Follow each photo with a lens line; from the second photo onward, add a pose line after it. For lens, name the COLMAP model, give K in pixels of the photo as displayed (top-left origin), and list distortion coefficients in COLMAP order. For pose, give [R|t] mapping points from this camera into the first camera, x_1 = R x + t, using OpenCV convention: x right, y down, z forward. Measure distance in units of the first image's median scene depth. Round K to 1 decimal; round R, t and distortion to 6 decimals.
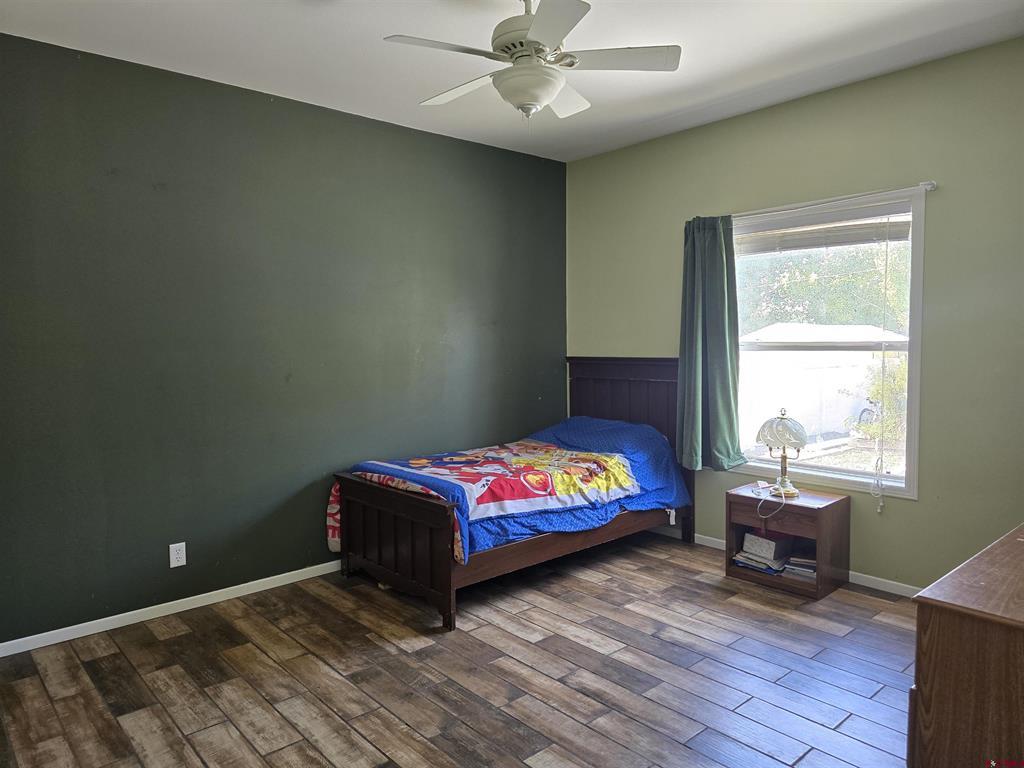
lens RADIAL K [[683.0, 0, 510.3], [0, 683.0, 382.4], [0, 0, 1]] dist [0.040002, -0.032588]
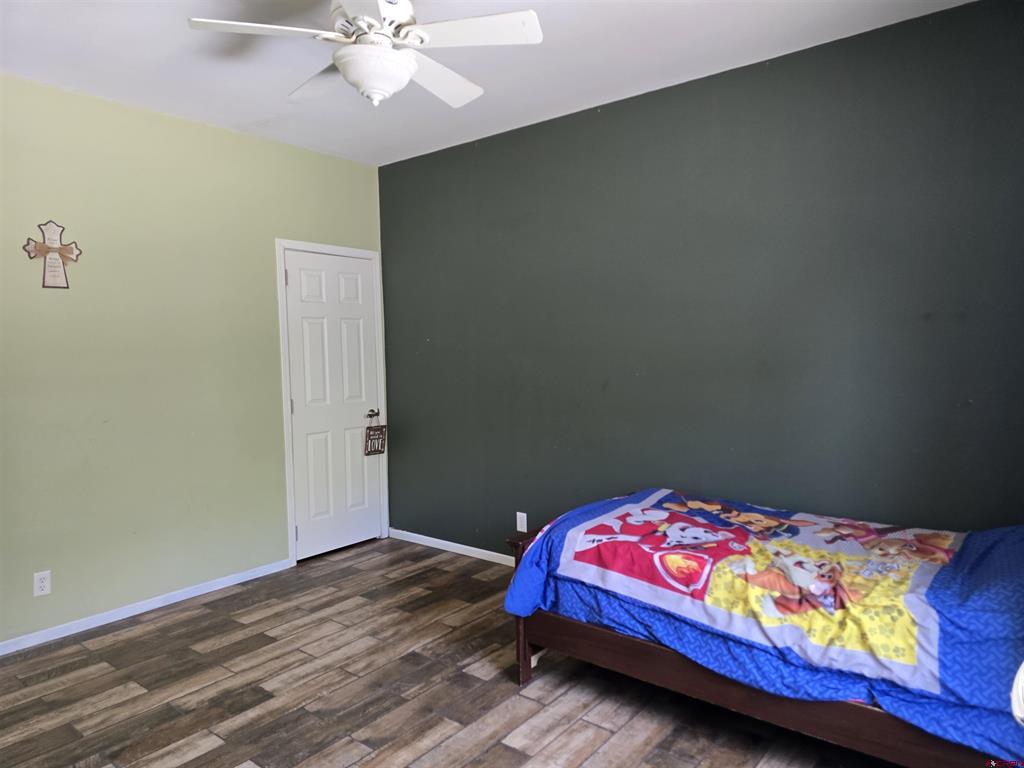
lens RADIAL K [[683.0, 0, 509.1], [0, 683.0, 383.7], [0, 0, 1]] dist [0.040002, -0.032588]
pose [[0.171176, 0.069641, -0.982776, 0.694332], [-0.050217, 0.996819, 0.061889, -0.070444], [0.983960, 0.038758, 0.174129, 0.758252]]
